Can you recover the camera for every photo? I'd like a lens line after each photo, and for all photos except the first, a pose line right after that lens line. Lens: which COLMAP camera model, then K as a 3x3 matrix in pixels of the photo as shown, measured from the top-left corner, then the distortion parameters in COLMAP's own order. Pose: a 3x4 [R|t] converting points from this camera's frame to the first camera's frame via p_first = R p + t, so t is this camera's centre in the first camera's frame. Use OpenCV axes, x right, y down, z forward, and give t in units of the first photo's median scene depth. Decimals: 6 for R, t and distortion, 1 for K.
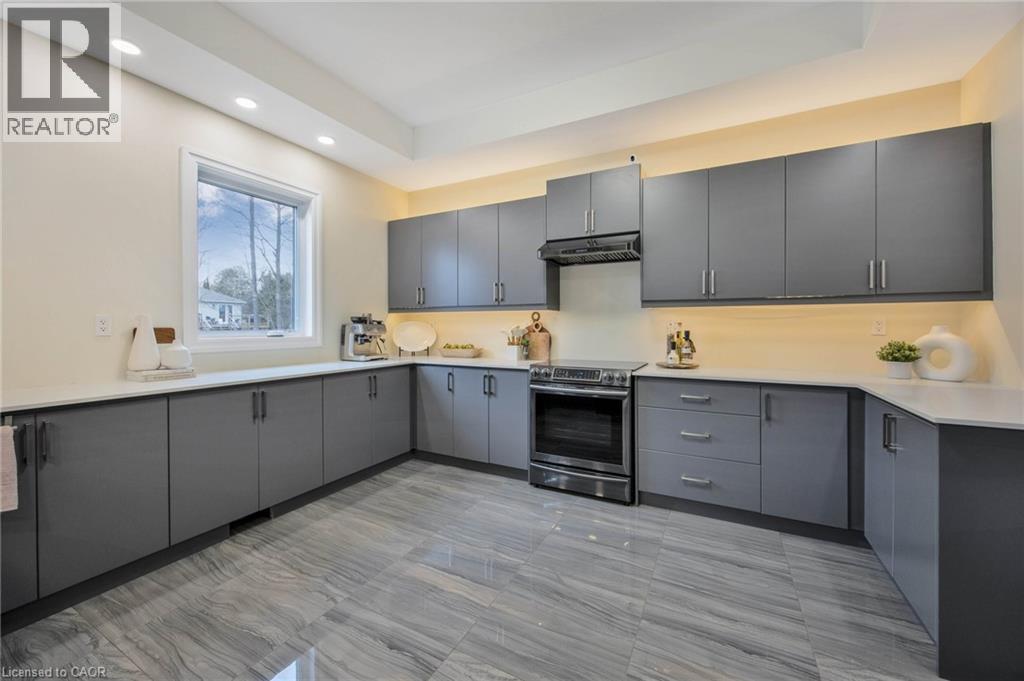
lens RADIAL K [[398.1, 0, 511.1], [0, 398.1, 327.2], [0, 0, 1]] dist [-0.000433, -0.000129]
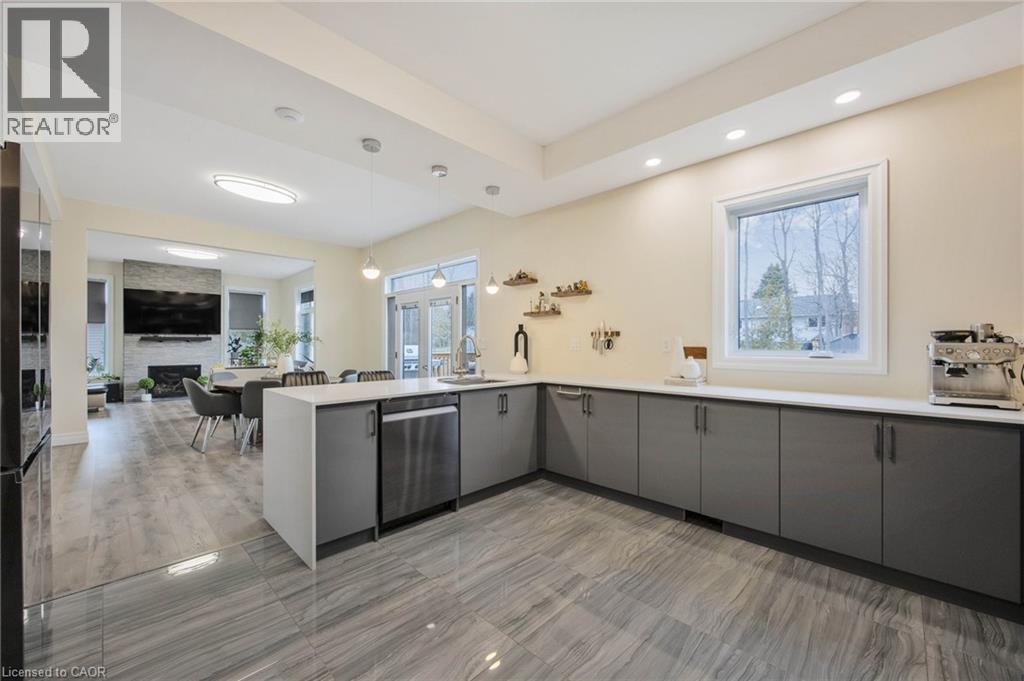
lens RADIAL K [[398.1, 0, 512.2], [0, 398.1, 343.7], [0, 0, 1]] dist [-0.000433, -0.000129]
pose [[-0.283425, -0.001009, -0.958994, 0.576816], [-0.001994, 0.999998, -0.000463, -0.007677], [0.958992, 0.001781, -0.283427, 0.820197]]
